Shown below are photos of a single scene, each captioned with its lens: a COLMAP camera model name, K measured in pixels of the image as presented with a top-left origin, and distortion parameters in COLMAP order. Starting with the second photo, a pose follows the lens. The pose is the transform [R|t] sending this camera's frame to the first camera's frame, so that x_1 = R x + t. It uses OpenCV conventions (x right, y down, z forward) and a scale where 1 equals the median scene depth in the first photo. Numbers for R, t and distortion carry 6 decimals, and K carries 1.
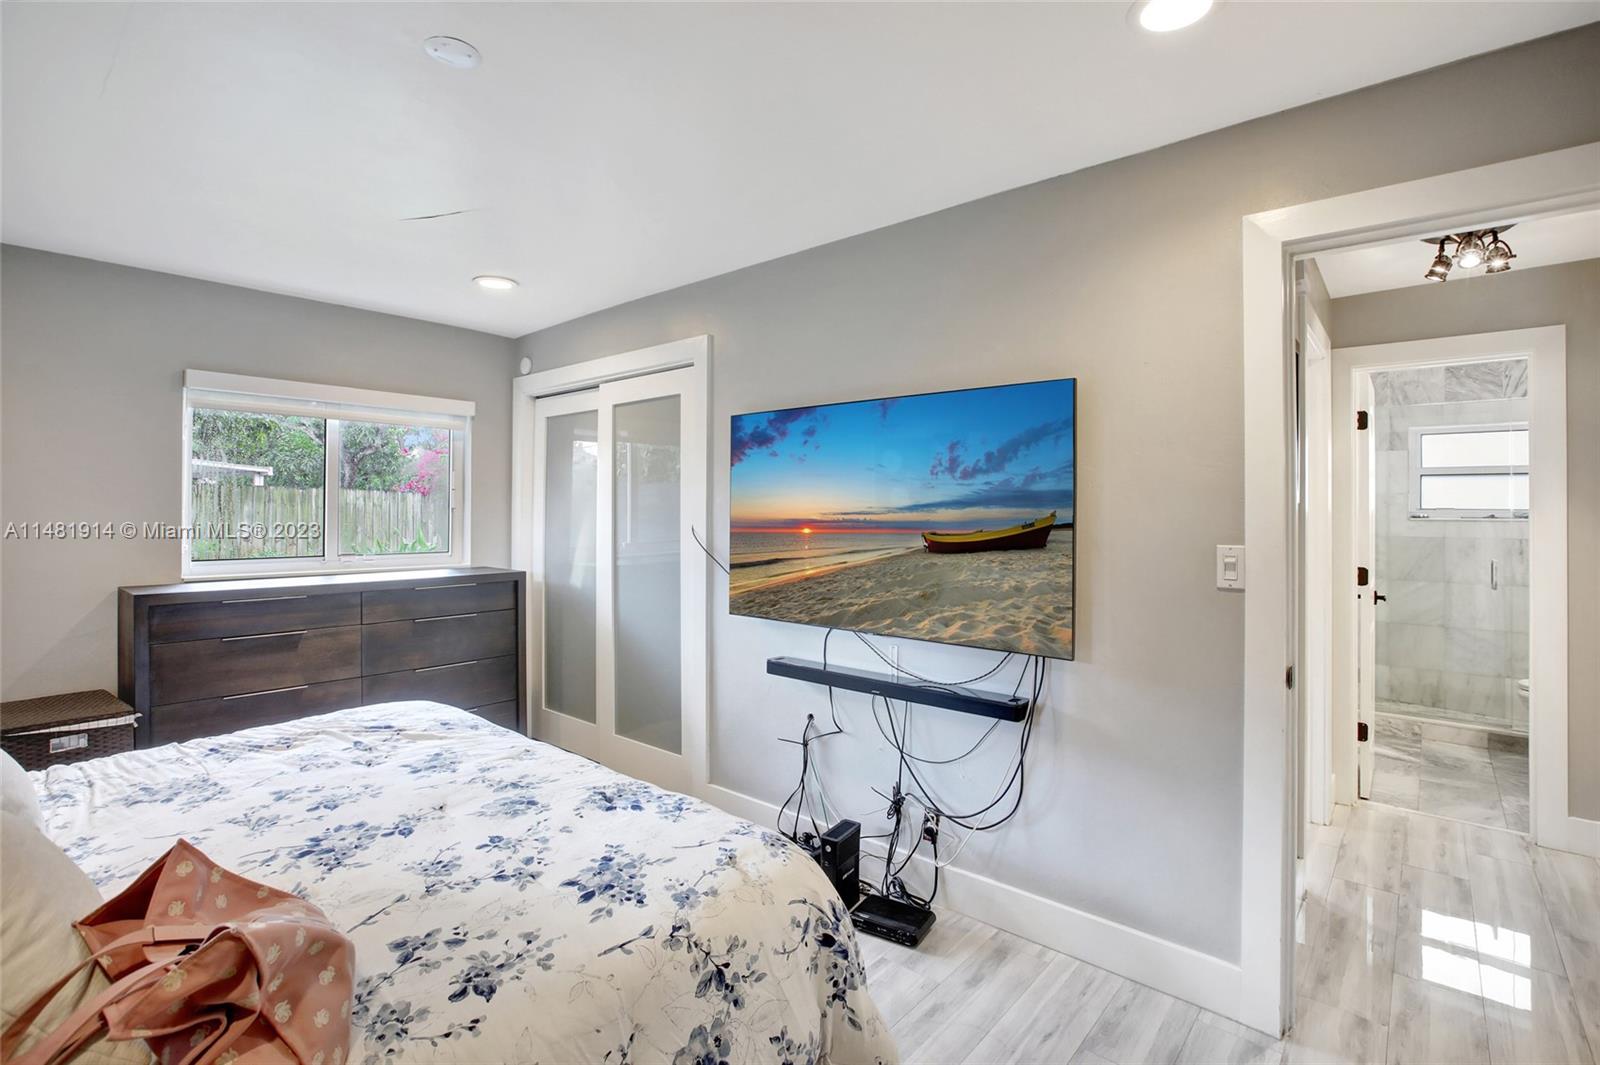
lens RADIAL K [[753.4, 0, 808.4], [0, 753.4, 523.7], [0, 0, 1]] dist [-0.038593, 0.013807]
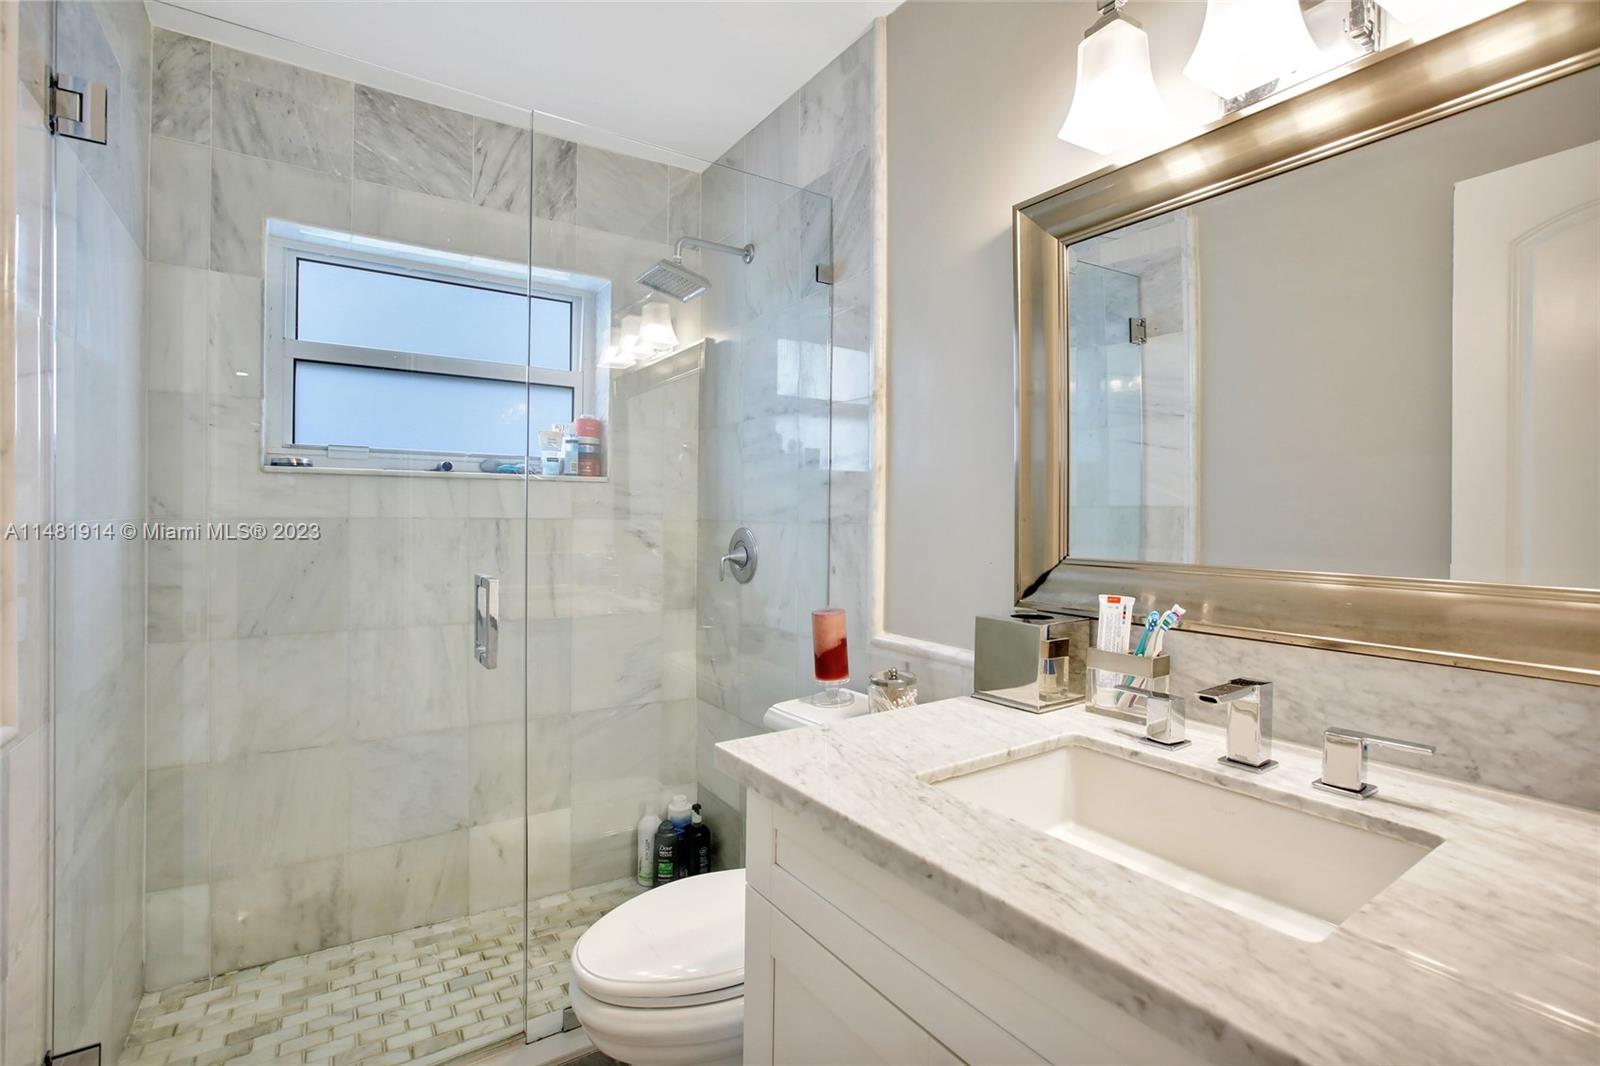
lens RADIAL K [[753.4, 0, 808.3], [0, 753.4, 521.2], [0, 0, 1]] dist [-0.038593, 0.013807]
pose [[0.270943, -0.003796, 0.962588, 0.829301], [-0.011308, 0.999911, 0.007126, 0.024474], [-0.962529, -0.012816, 0.270876, 0.993898]]
